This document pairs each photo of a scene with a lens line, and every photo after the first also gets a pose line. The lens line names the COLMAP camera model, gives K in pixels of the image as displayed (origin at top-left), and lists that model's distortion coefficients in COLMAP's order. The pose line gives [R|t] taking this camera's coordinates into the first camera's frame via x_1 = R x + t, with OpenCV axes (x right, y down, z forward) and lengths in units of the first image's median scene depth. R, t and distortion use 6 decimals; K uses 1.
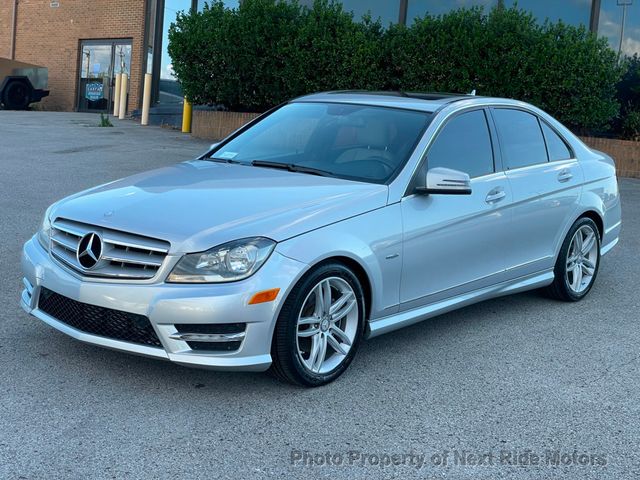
lens RADIAL K [[959.7, 0, 323.2], [0, 959.7, 235.6], [0, 0, 1]] dist [0.067309, 0.000000]
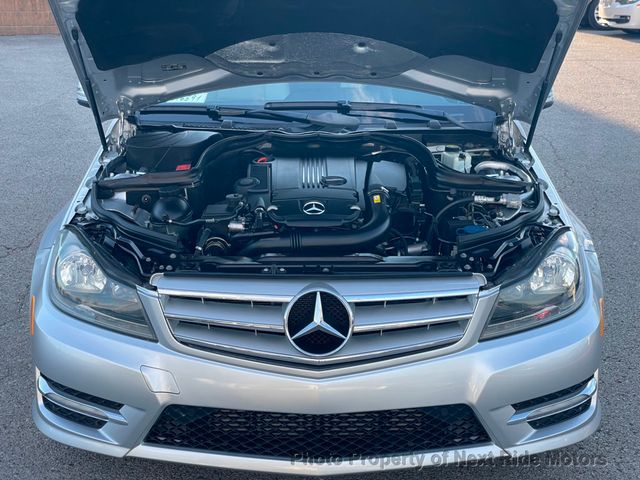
lens RADIAL K [[959.7, 0, 324.7], [0, 959.7, 244.1], [0, 0, 1]] dist [0.067309, 0.000000]
pose [[0.768919, -0.239058, 0.592971, -0.512360], [0.134719, 0.967223, 0.215246, -0.136753], [-0.624991, -0.085622, 0.775922, 0.516787]]
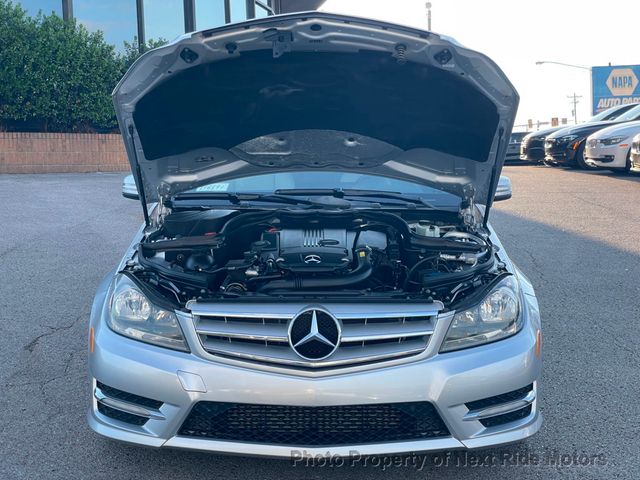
lens RADIAL K [[959.7, 0, 324.8], [0, 959.7, 240.5], [0, 0, 1]] dist [0.067309, 0.000000]
pose [[0.775203, -0.143353, 0.615232, -0.618722], [0.134852, 0.989015, 0.060530, -0.090686], [-0.617151, 0.036042, 0.786019, 0.378688]]
